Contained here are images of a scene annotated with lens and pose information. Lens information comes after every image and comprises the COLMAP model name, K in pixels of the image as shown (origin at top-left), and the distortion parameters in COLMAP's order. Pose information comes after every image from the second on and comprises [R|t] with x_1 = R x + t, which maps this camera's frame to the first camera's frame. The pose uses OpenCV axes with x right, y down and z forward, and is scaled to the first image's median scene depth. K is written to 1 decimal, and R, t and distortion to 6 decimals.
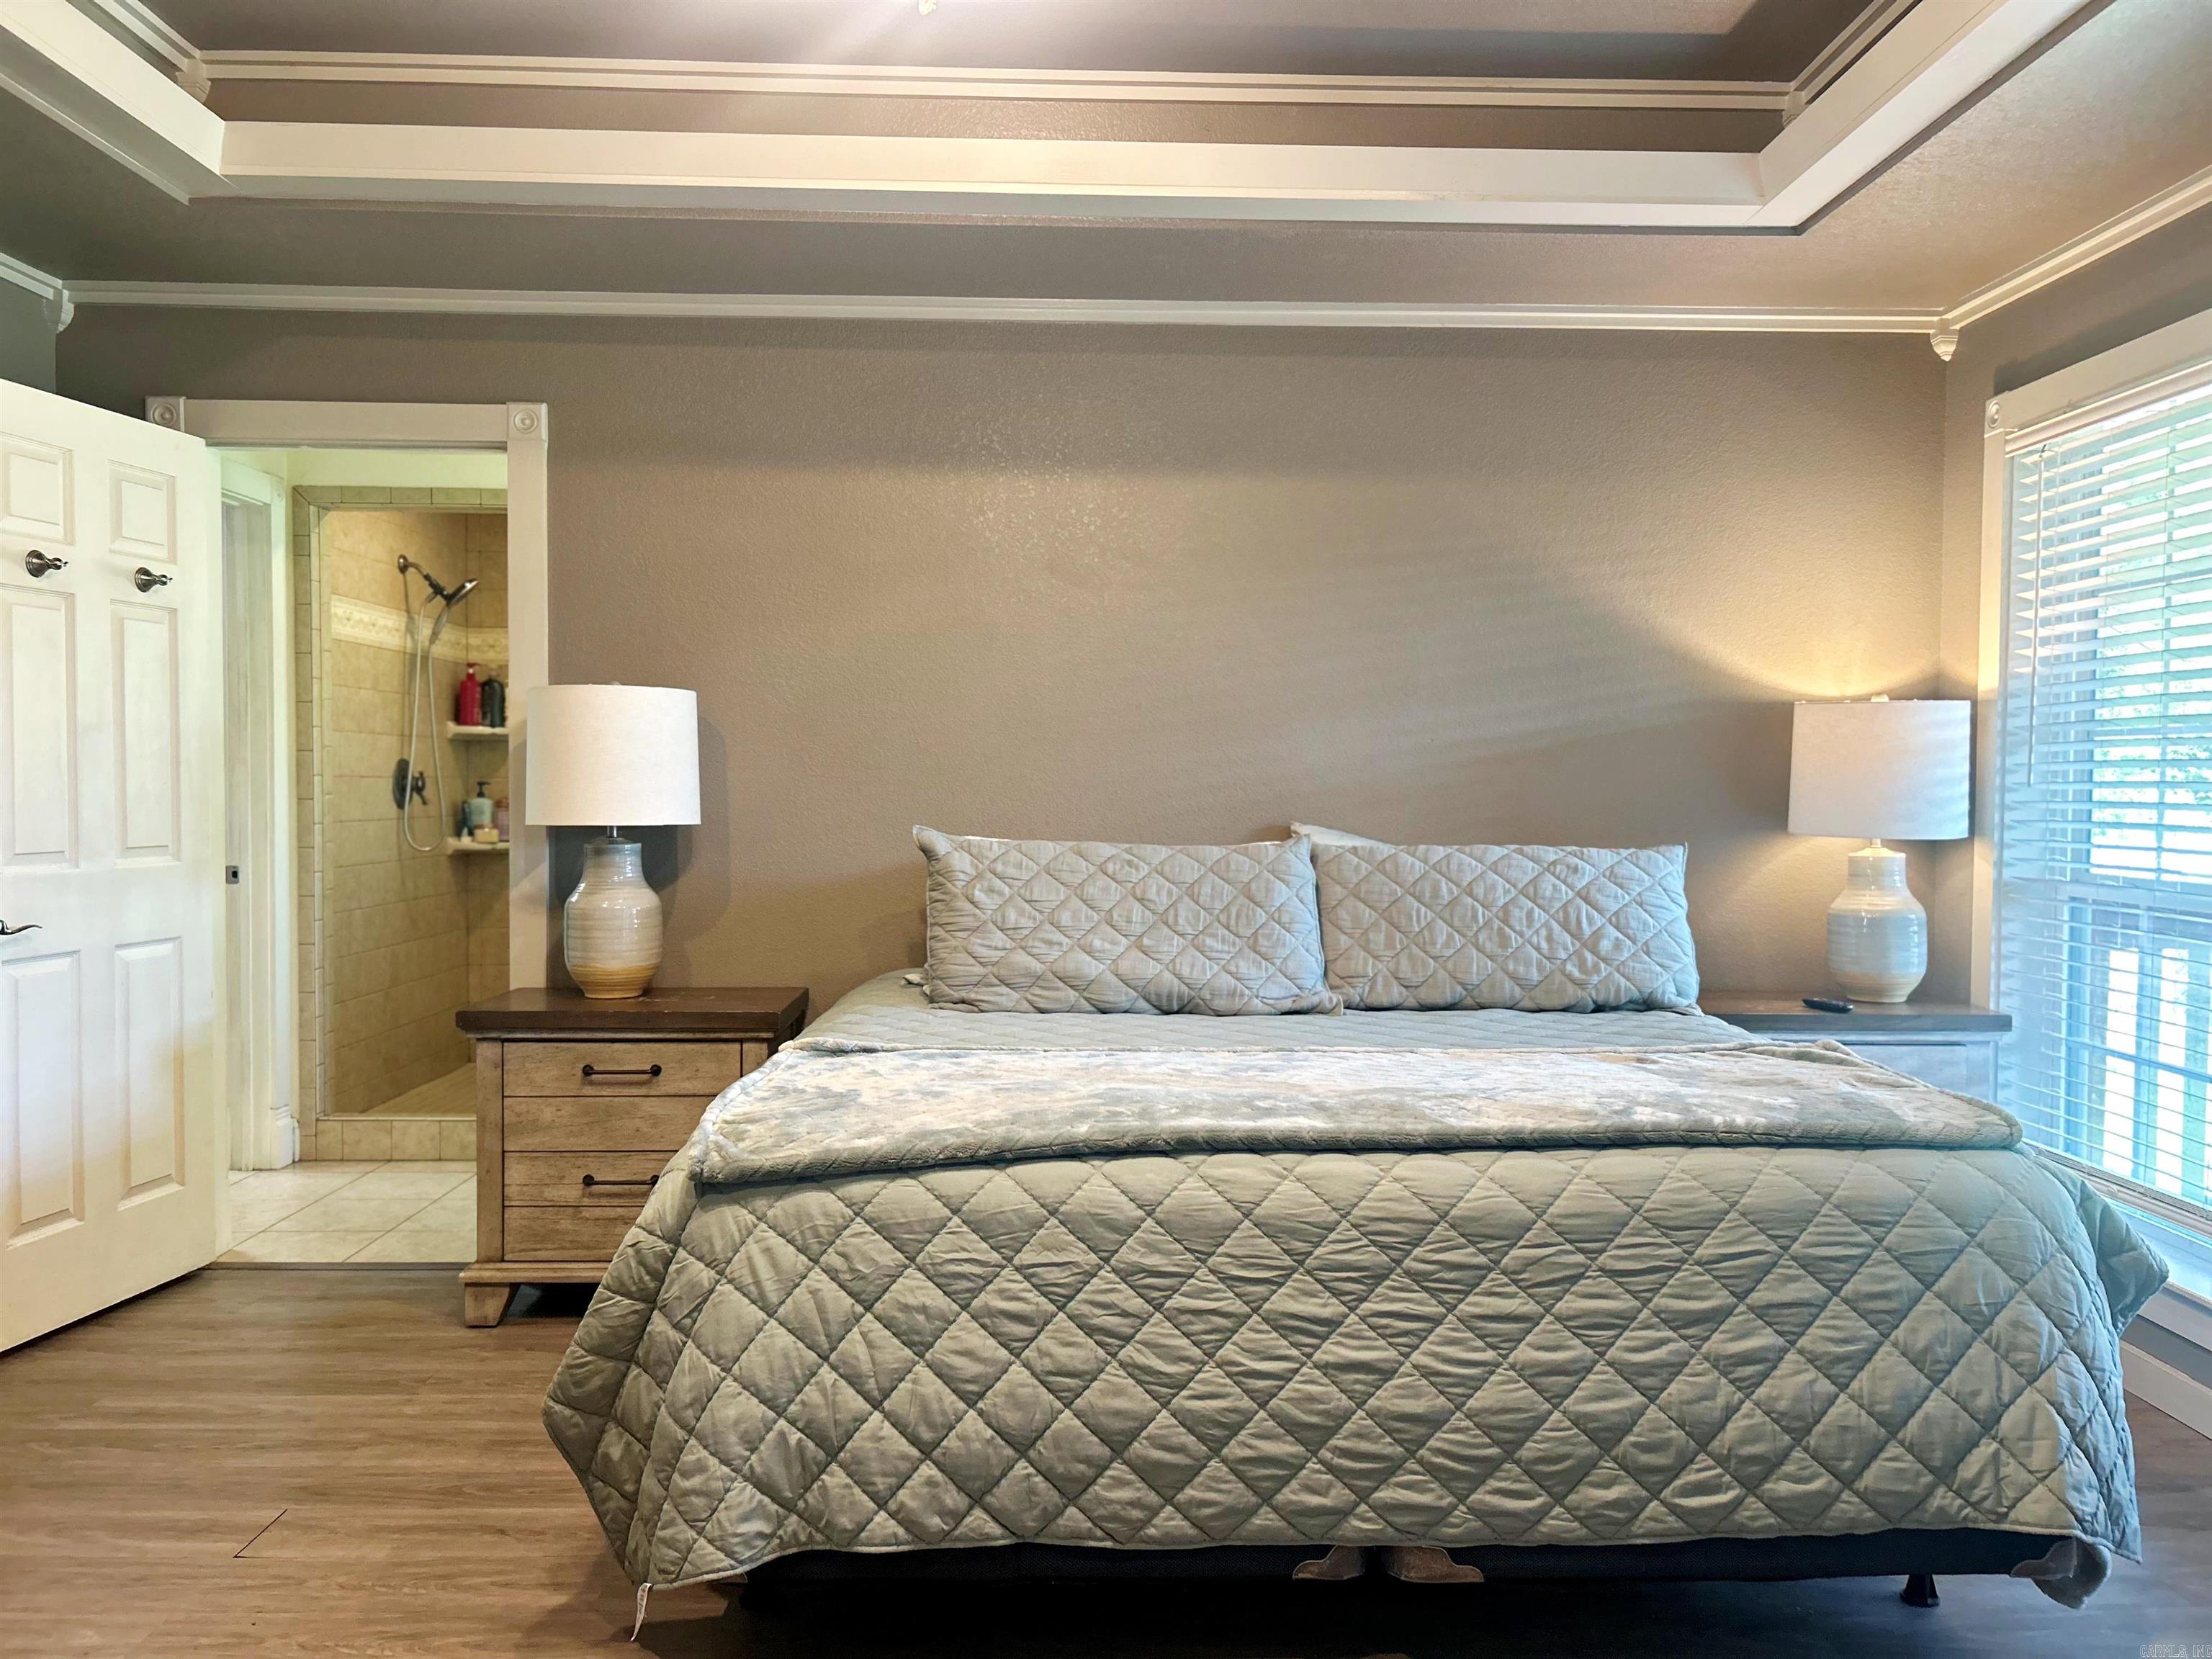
lens RADIAL K [[1683.9, 0, 1138.0], [0, 1683.9, 878.4], [0, 0, 1]] dist [0.023123, -0.039249]
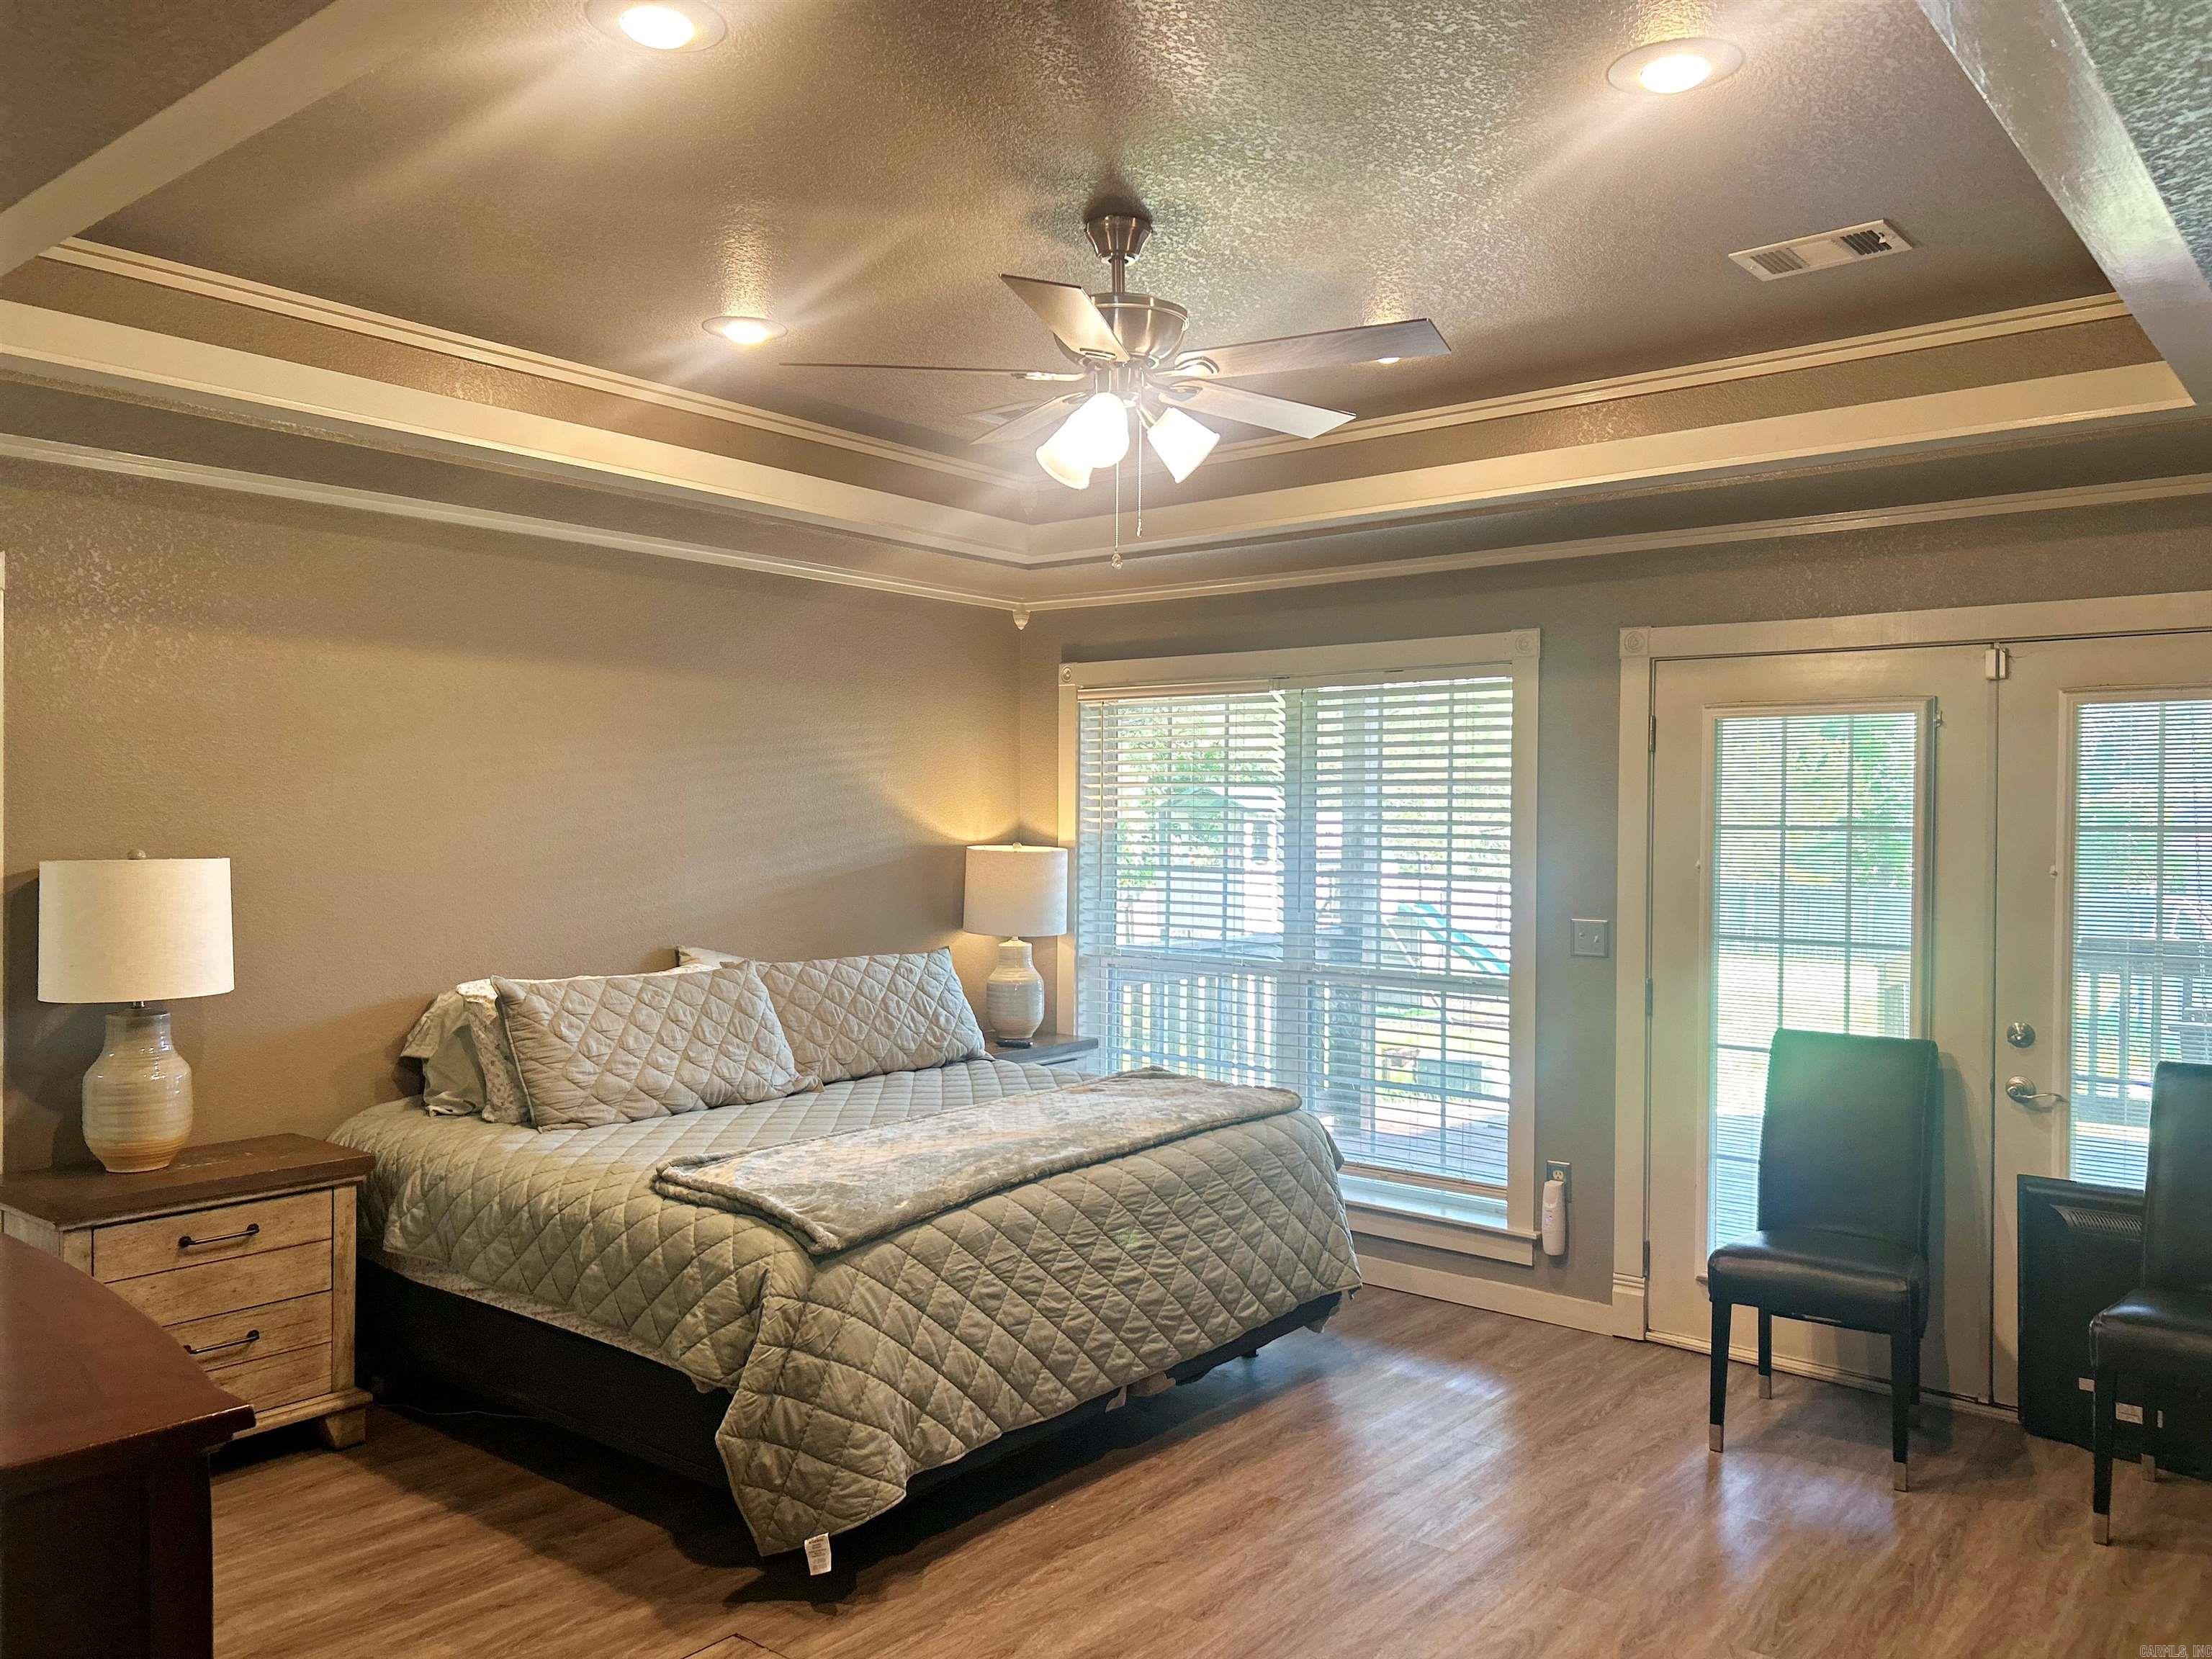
lens RADIAL K [[1683.9, 0, 1120.1], [0, 1683.9, 830.5], [0, 0, 1]] dist [0.023123, -0.039249]
pose [[0.651144, -0.012653, 0.758849, -0.863827], [0.043029, 0.998868, -0.020267, -0.106306], [-0.757734, 0.045849, 0.650951, -0.122936]]
